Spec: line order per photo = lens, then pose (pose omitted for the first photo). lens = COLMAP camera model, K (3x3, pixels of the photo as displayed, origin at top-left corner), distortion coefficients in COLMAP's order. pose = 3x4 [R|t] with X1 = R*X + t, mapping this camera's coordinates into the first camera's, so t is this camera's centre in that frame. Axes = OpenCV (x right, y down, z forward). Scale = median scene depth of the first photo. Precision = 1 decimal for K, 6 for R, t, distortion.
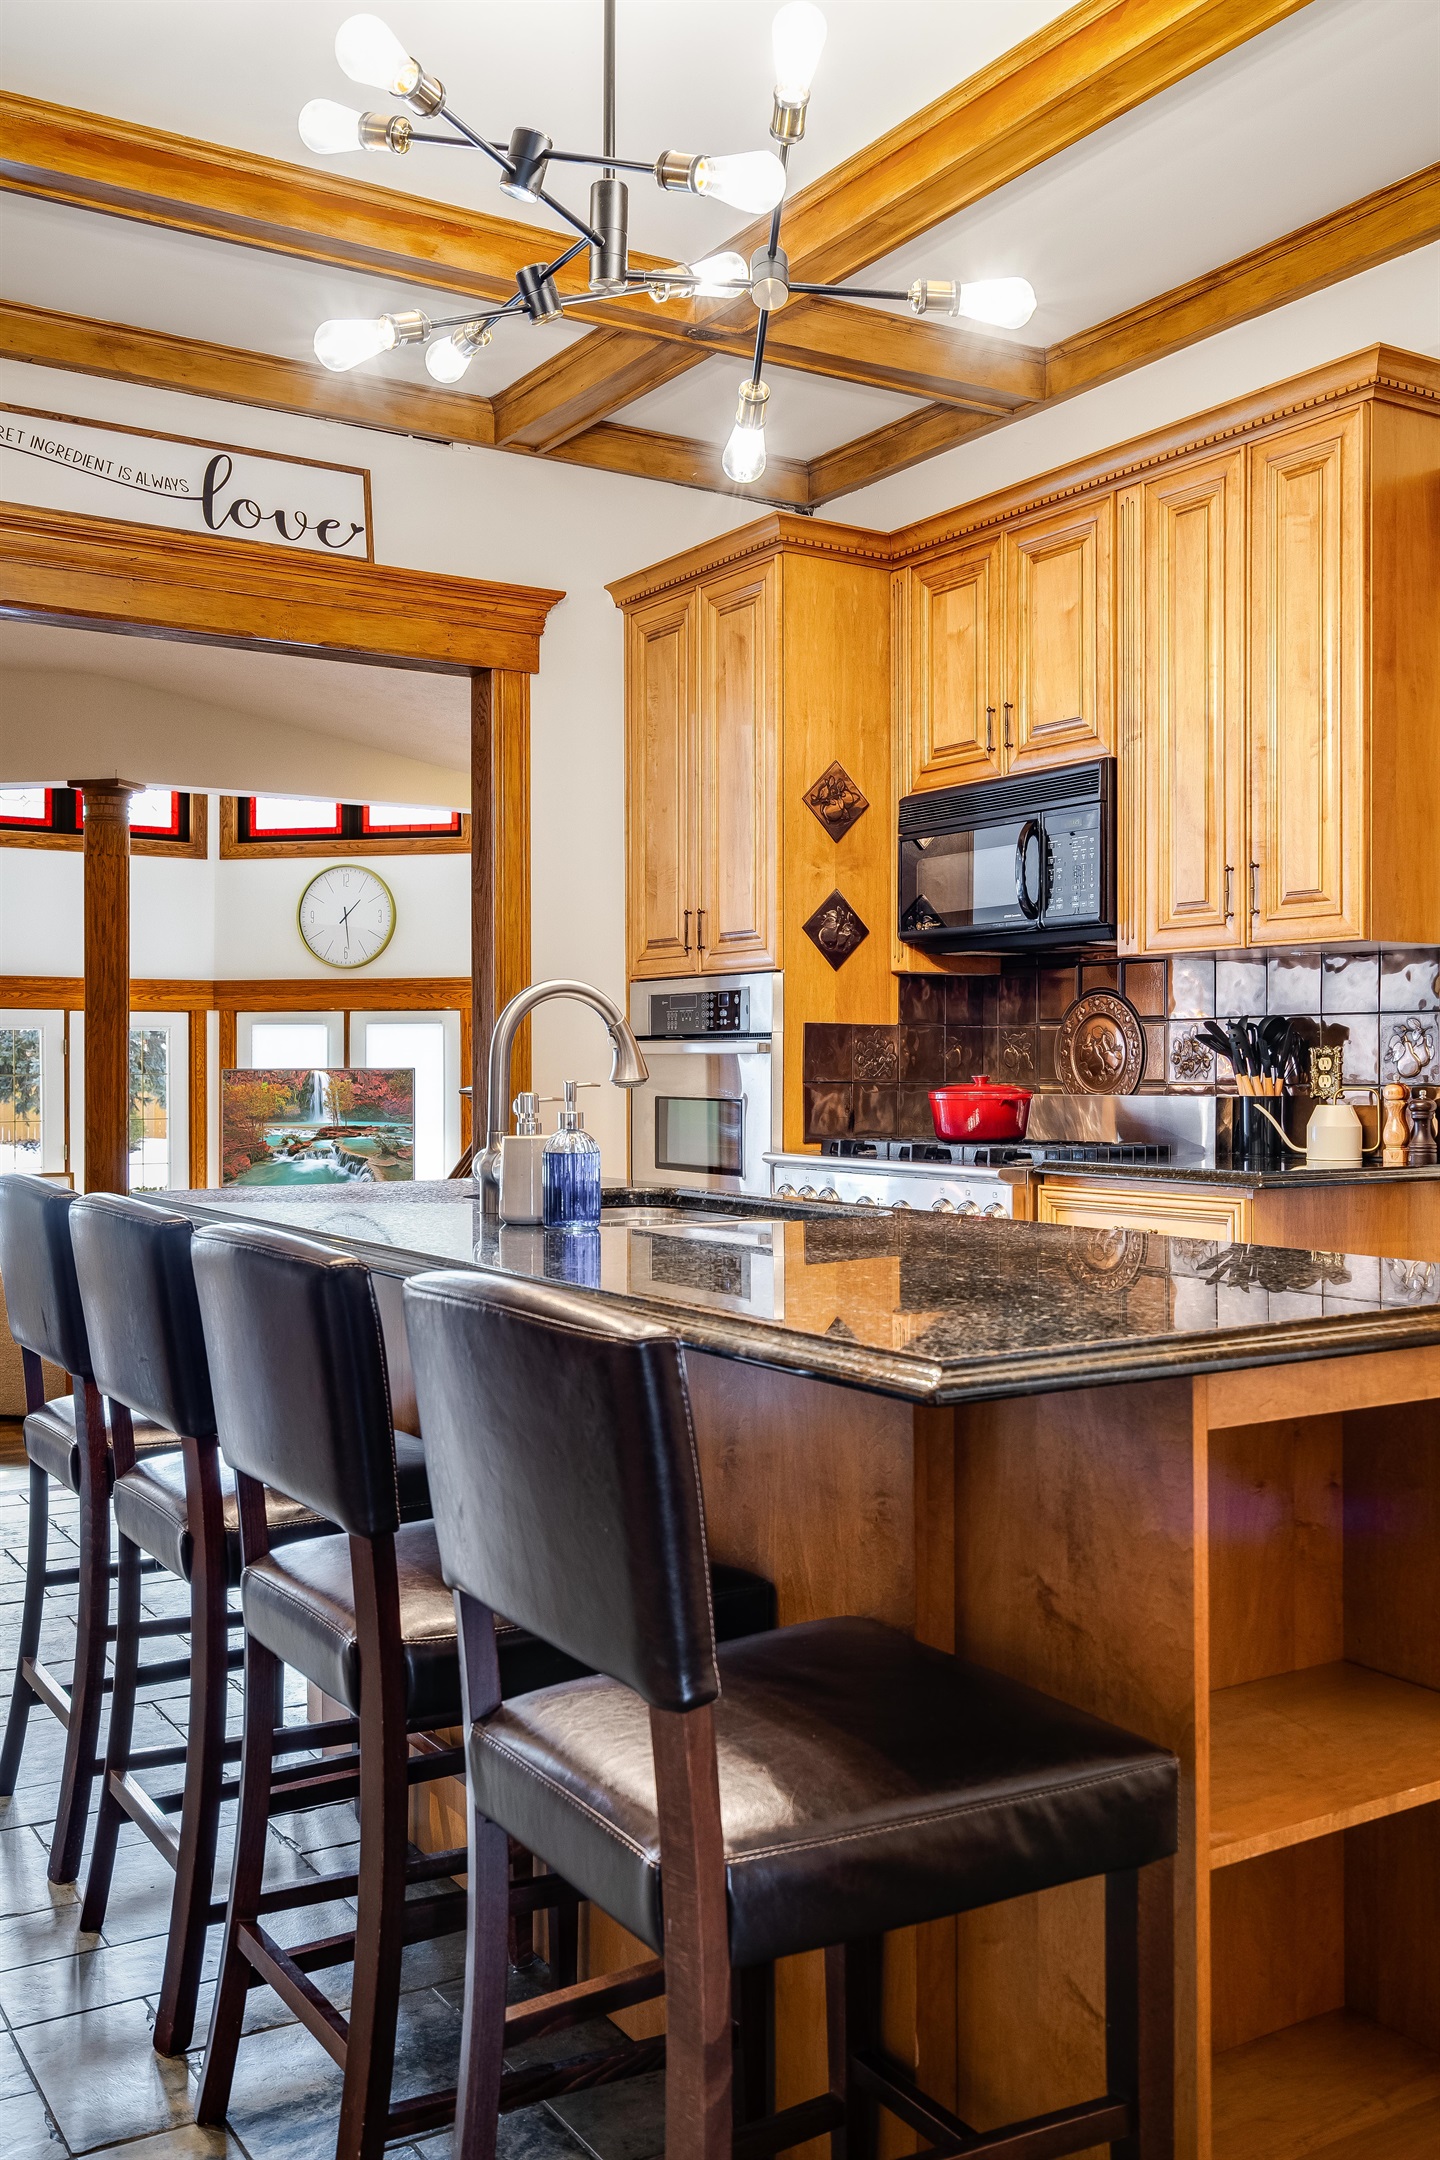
lens RADIAL K [[1896.2, 0, 711.0], [0, 1896.2, 1044.4], [0, 0, 1]] dist [0.008383, 0.000959]
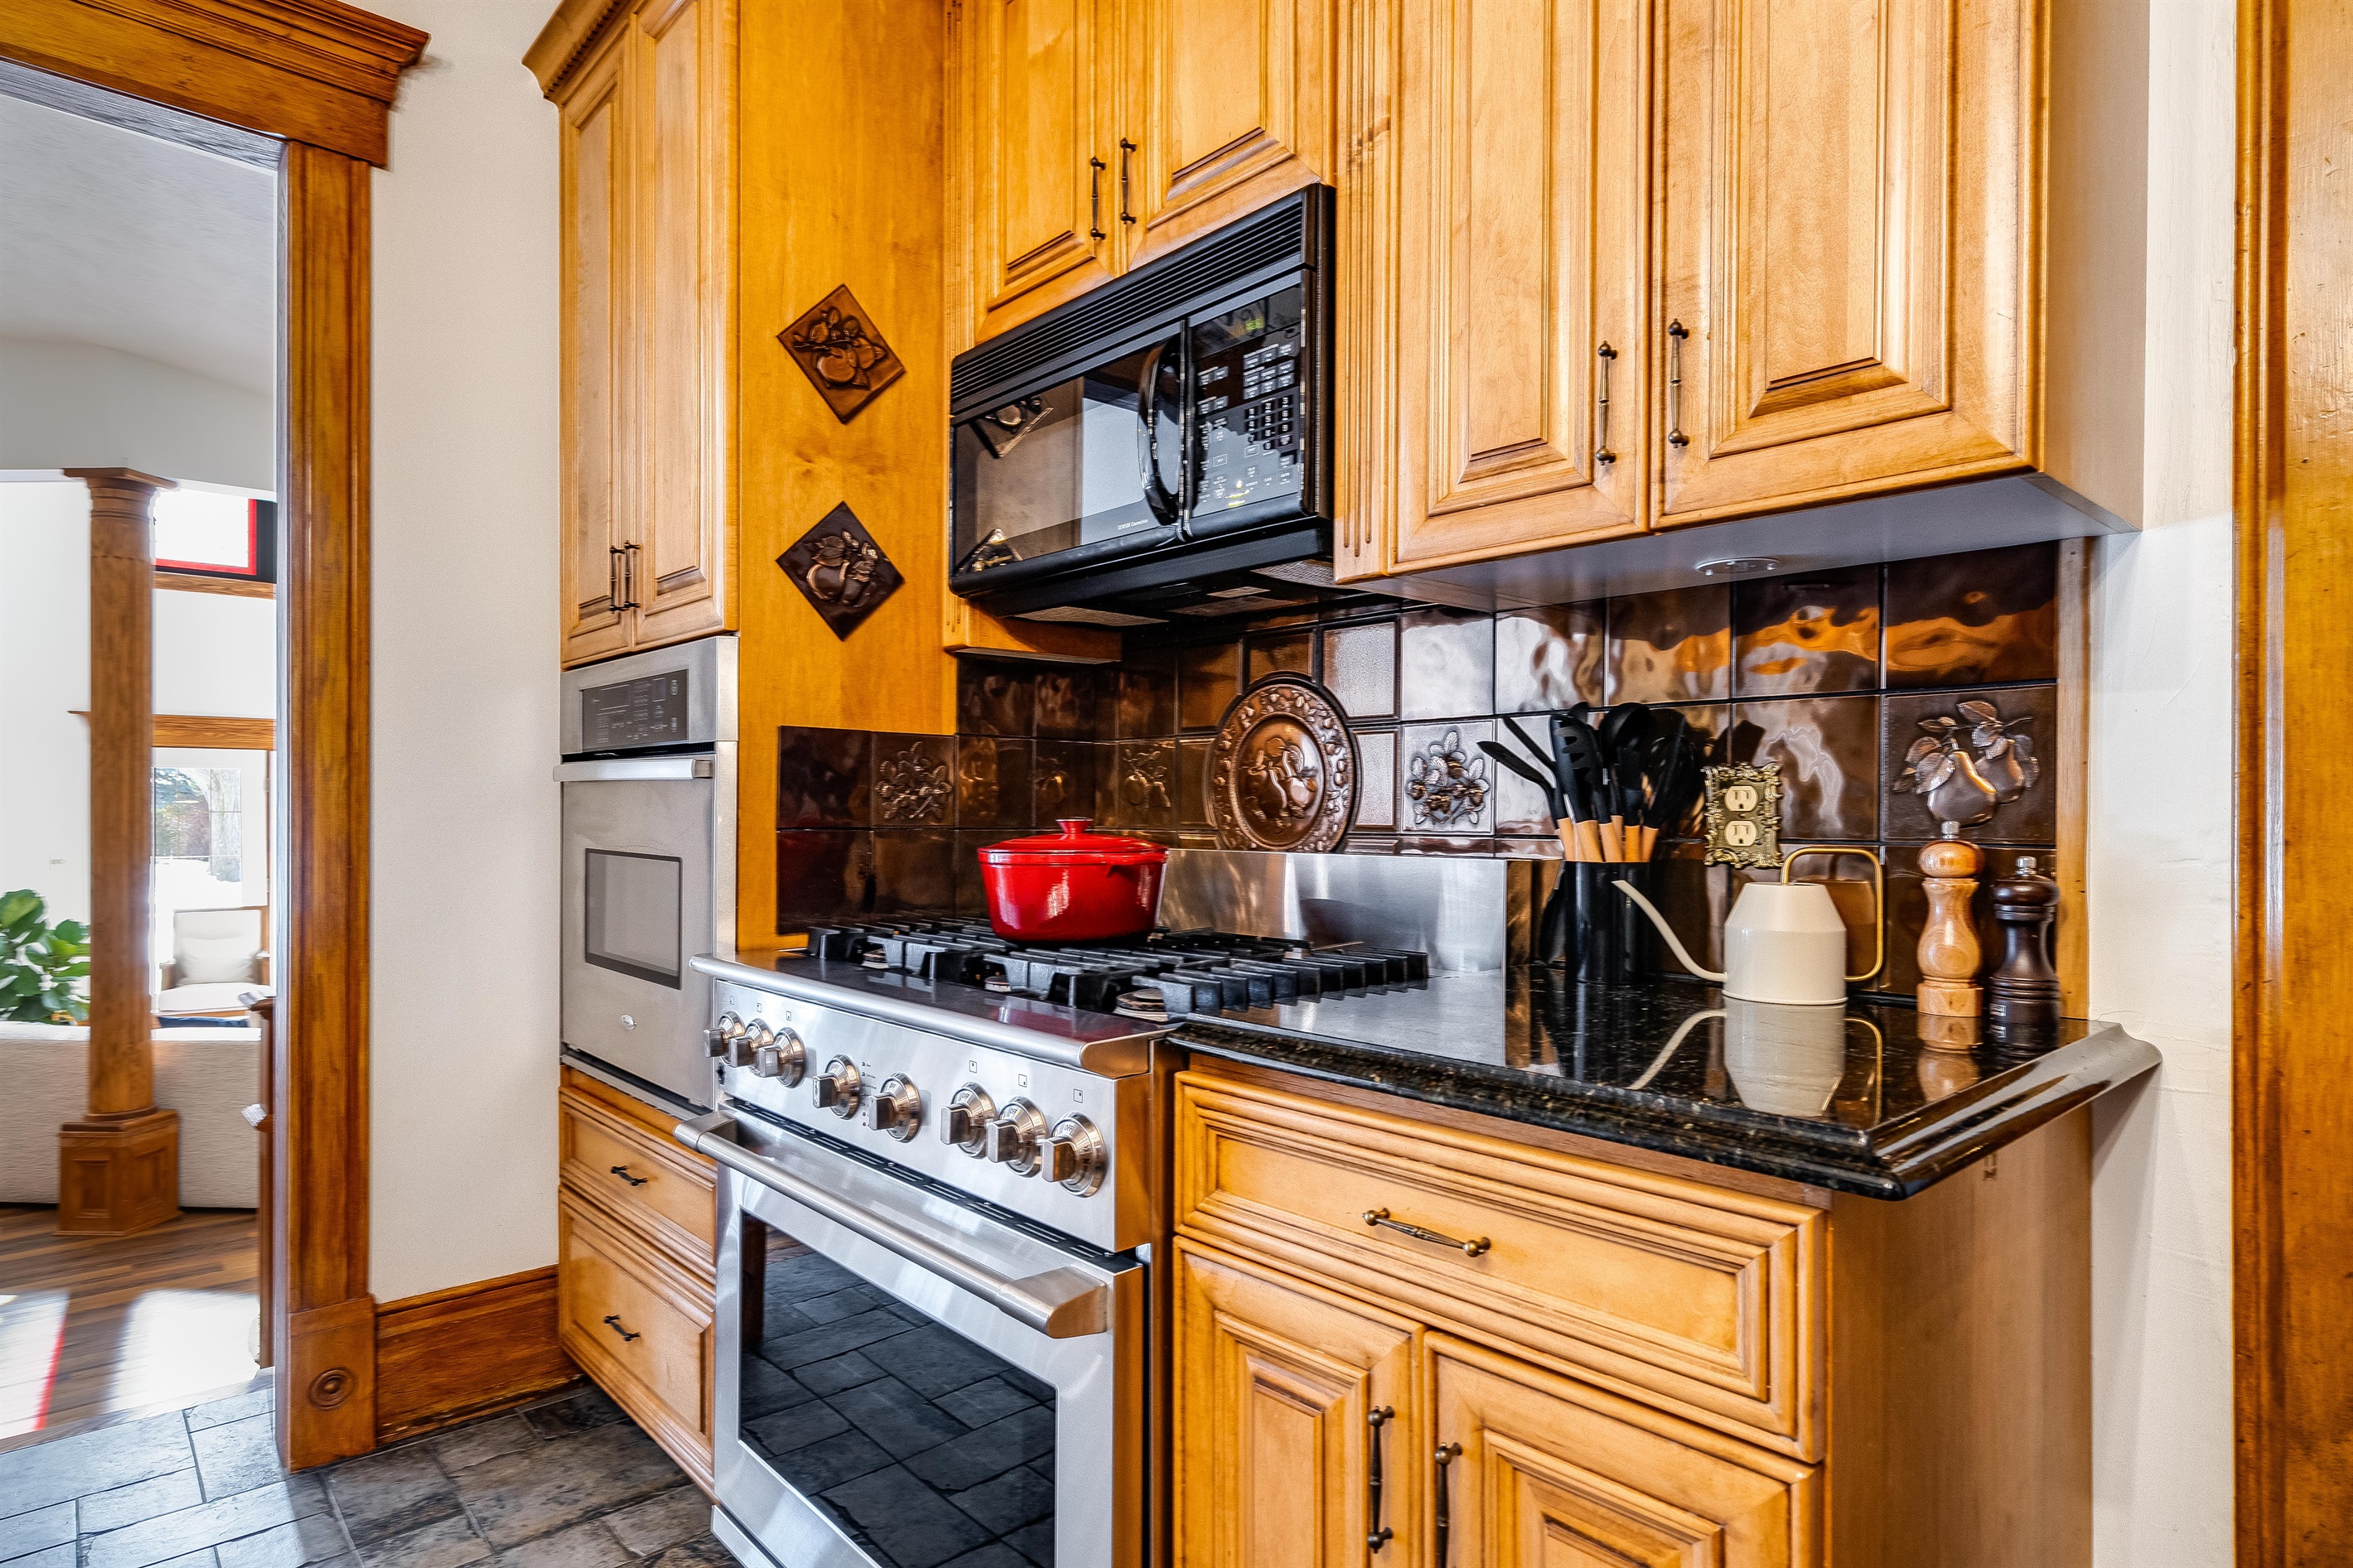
lens RADIAL K [[1276.9, 0, 1176.2], [0, 1276.9, 805.1], [0, 0, 1]] dist [0.001585, 0.000384]
pose [[0.985577, 0.004501, 0.169165, 0.102974], [-0.006077, 0.999943, 0.008796, 0.008625], [-0.169116, -0.009697, 0.985549, 0.597931]]
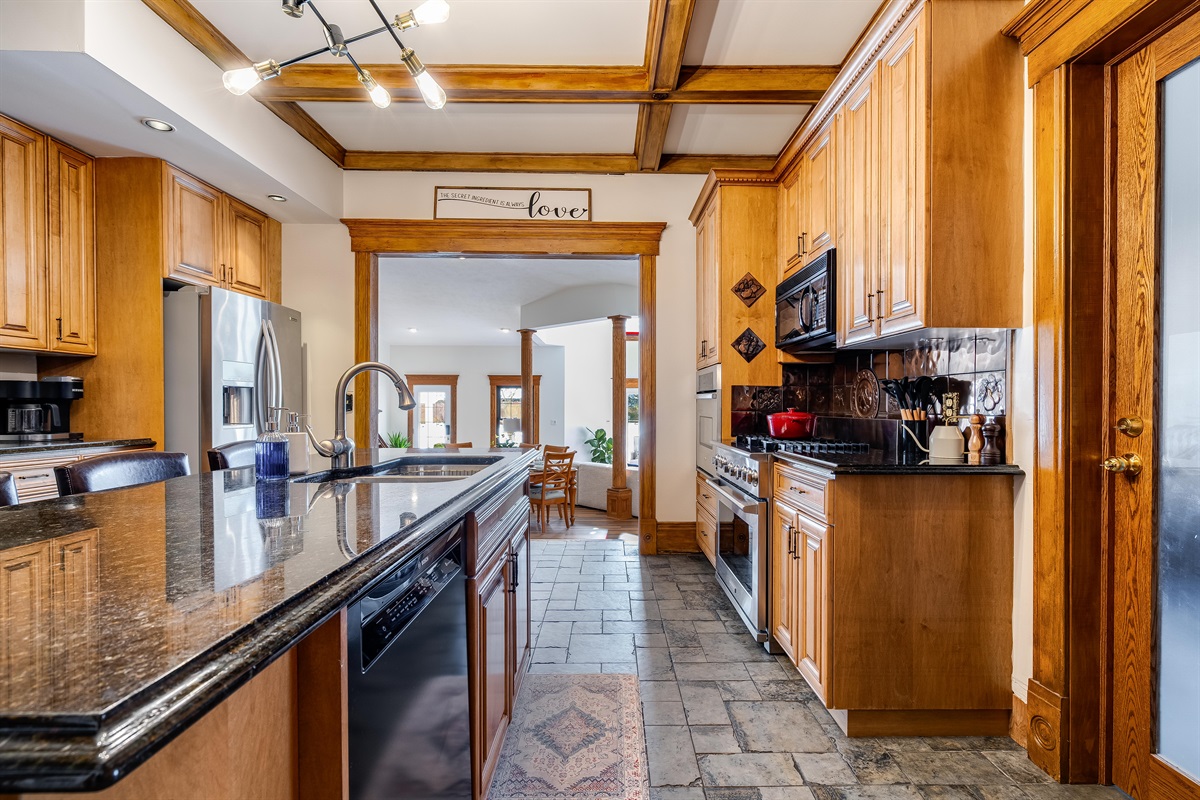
lens RADIAL K [[545.1, 0, 616.5], [0, 545.1, 403.9], [0, 0, 1]] dist [-0.000770, 0.000124]
pose [[0.857678, 0.002900, -0.514179, 0.275086], [0.001948, 0.999959, 0.008889, 0.005466], [0.514183, -0.008626, 0.857637, 0.348557]]
